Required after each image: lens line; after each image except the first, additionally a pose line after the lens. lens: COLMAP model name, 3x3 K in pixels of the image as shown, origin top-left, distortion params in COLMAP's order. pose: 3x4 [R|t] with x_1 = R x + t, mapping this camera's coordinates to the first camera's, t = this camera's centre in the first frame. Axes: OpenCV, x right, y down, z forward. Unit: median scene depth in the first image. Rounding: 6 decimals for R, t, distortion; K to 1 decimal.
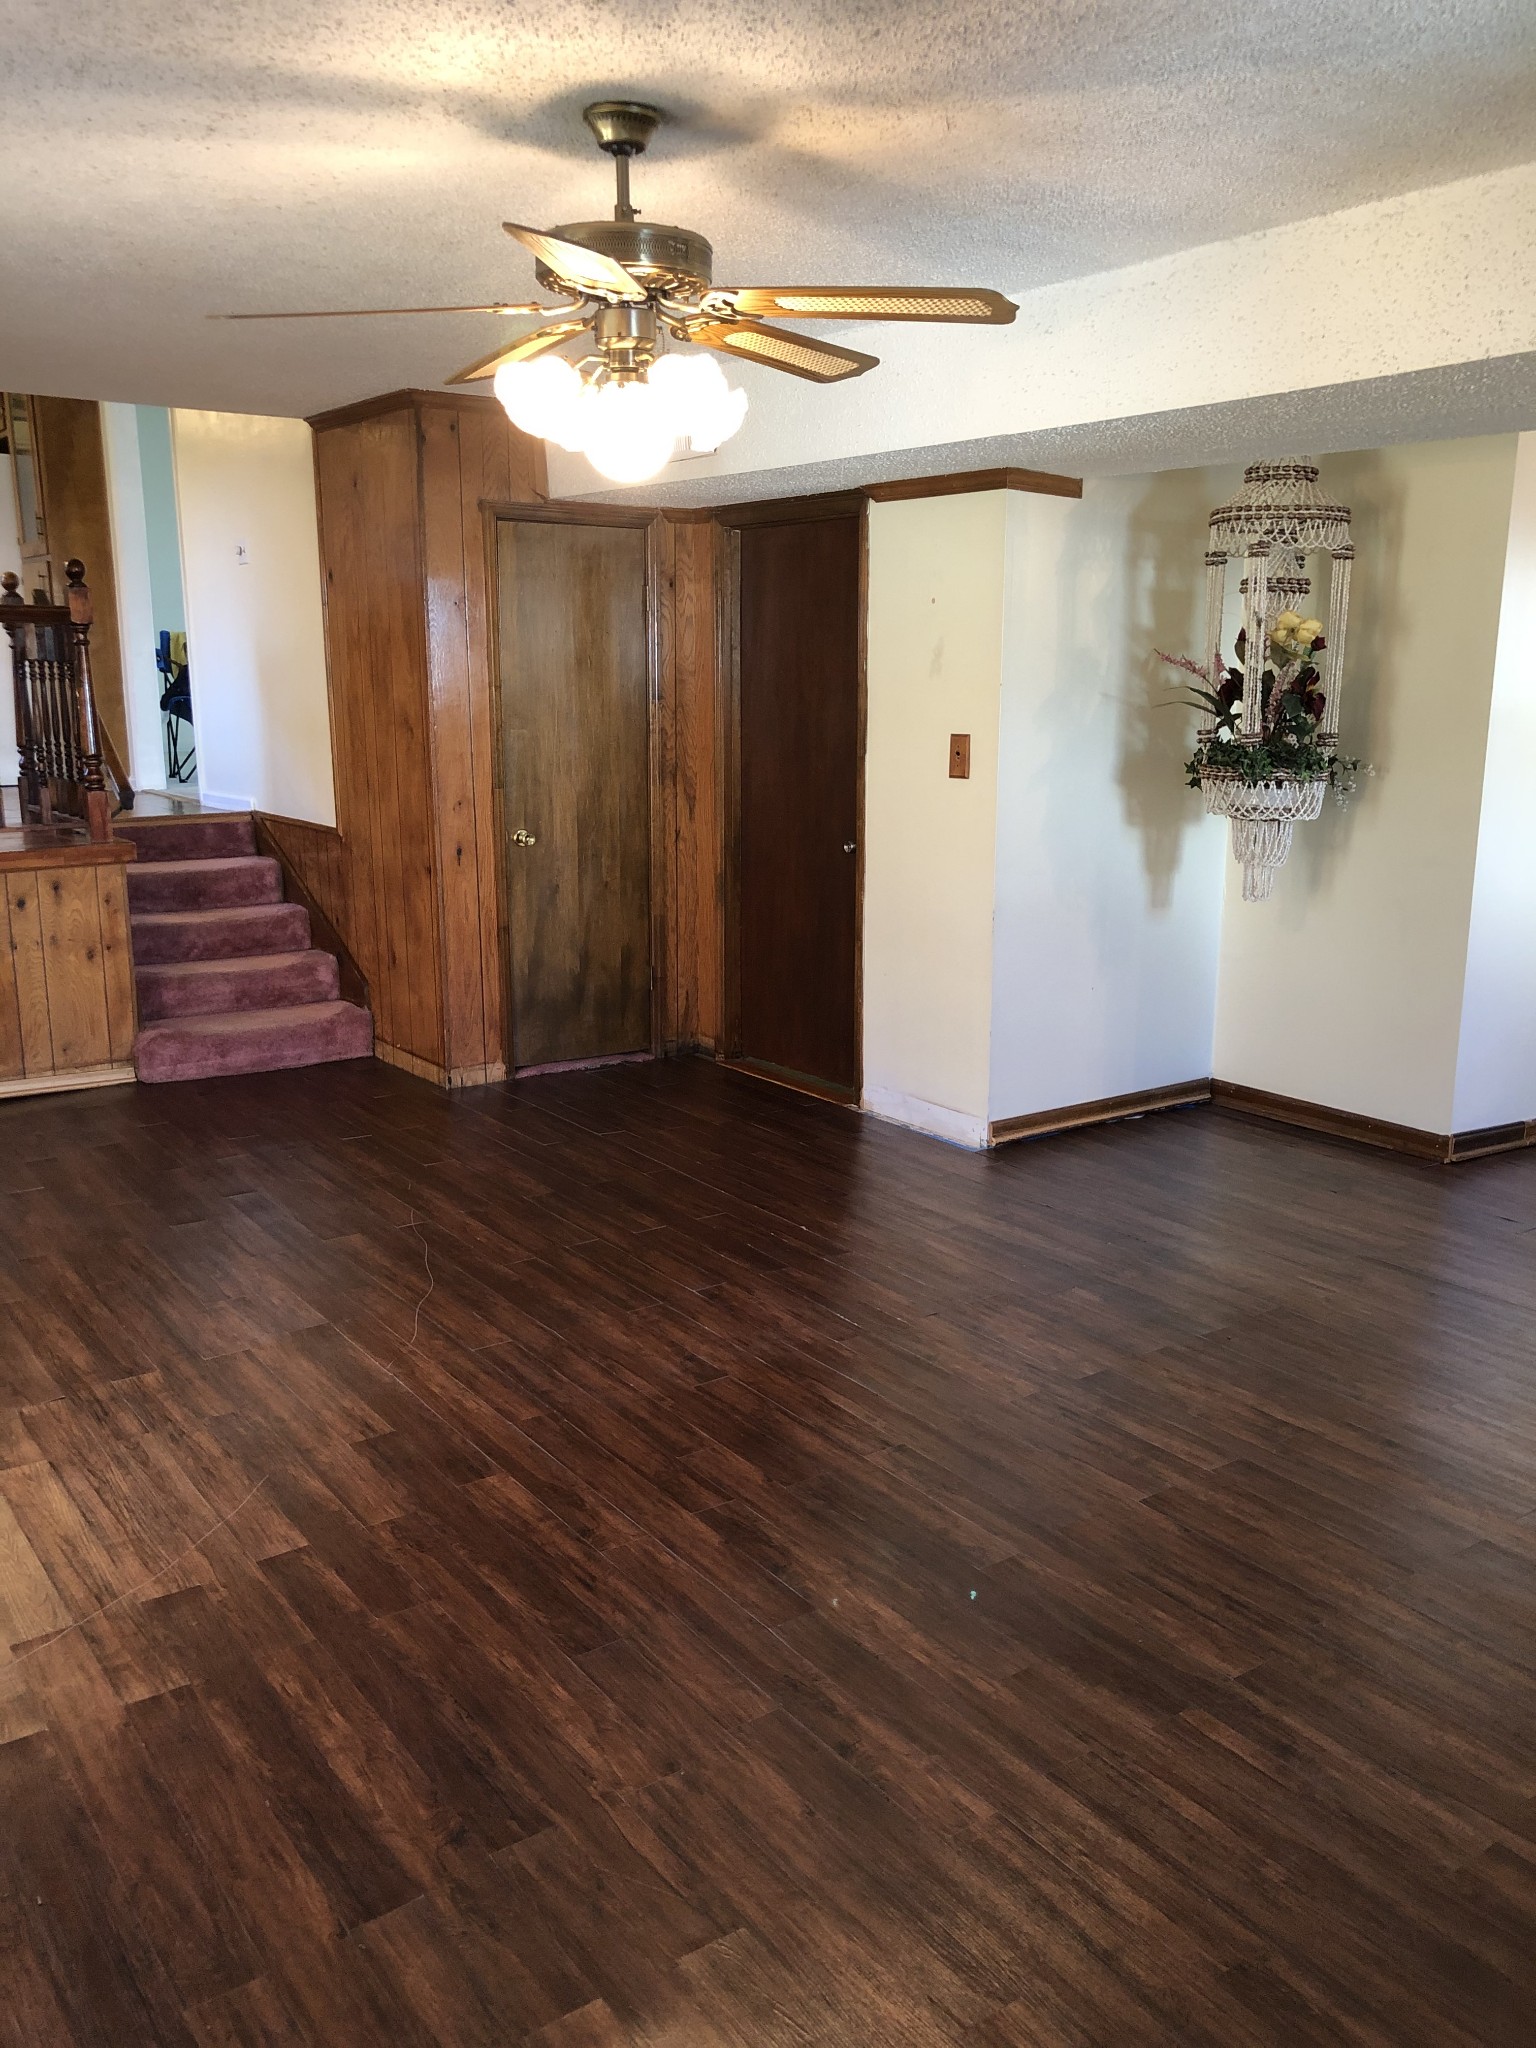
lens RADIAL K [[1685.0, 0, 768.0], [0, 1685.0, 1024.0], [0, 0, 1]] dist [0.122017, -0.003402]
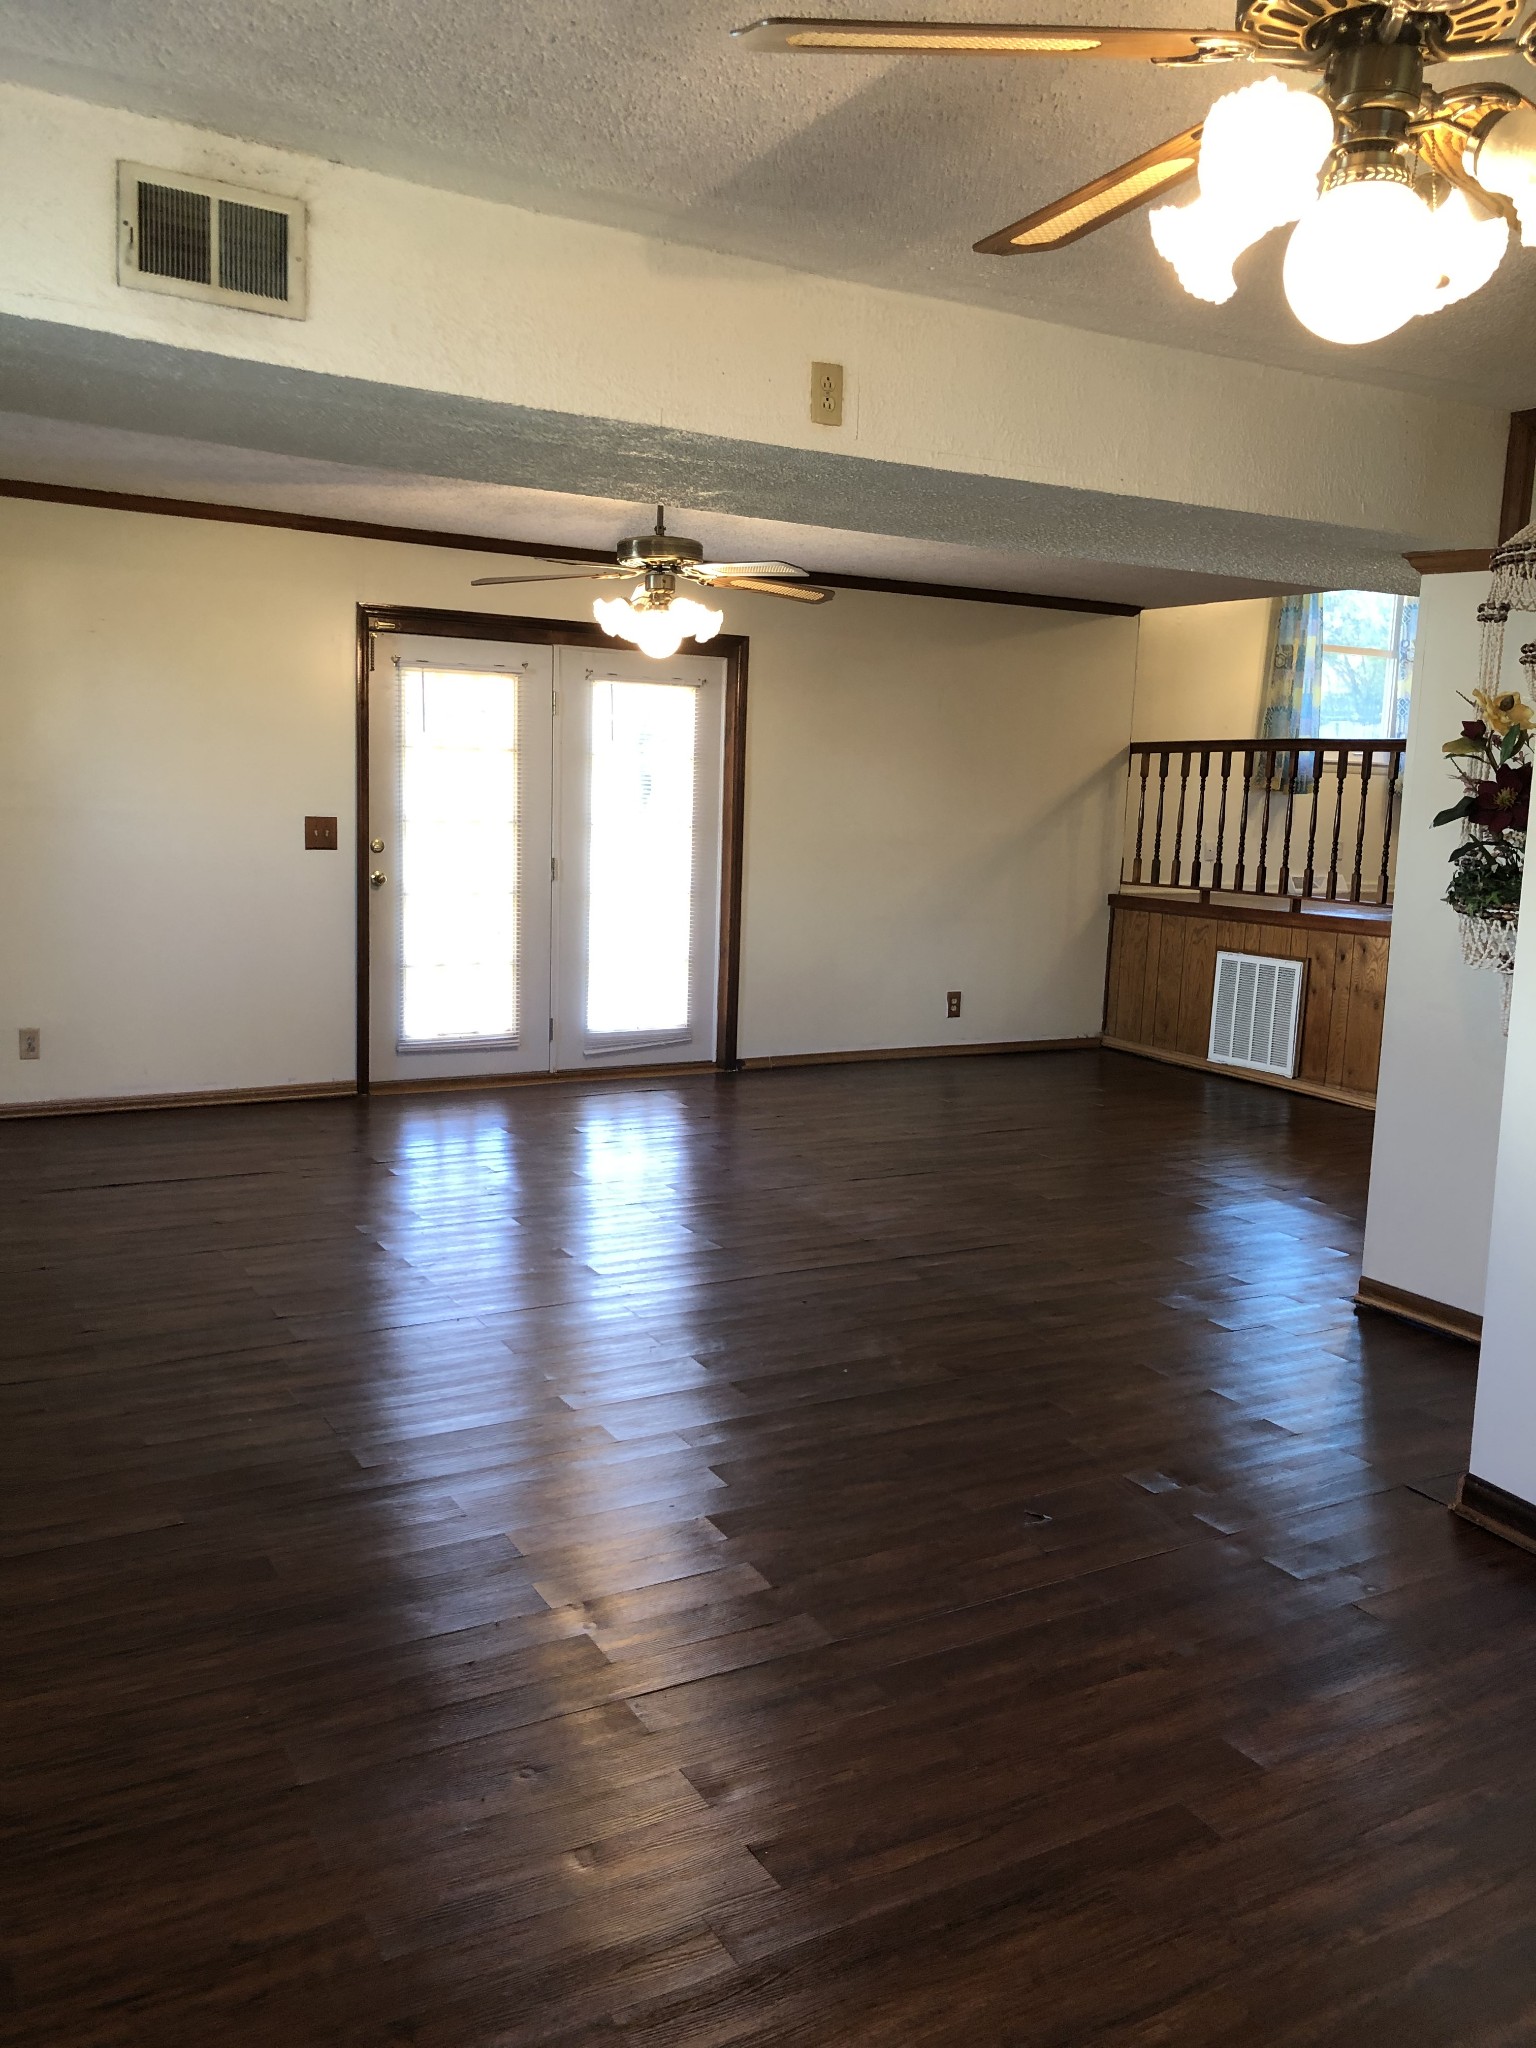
lens RADIAL K [[1685.0, 0, 768.0], [0, 1685.0, 1024.0], [0, 0, 1]] dist [0.122017, -0.003402]
pose [[-0.110014, 0.134910, -0.984732, 1.042330], [-0.243098, 0.957003, 0.158270, -0.135324], [0.963743, 0.256798, -0.072487, 0.748200]]
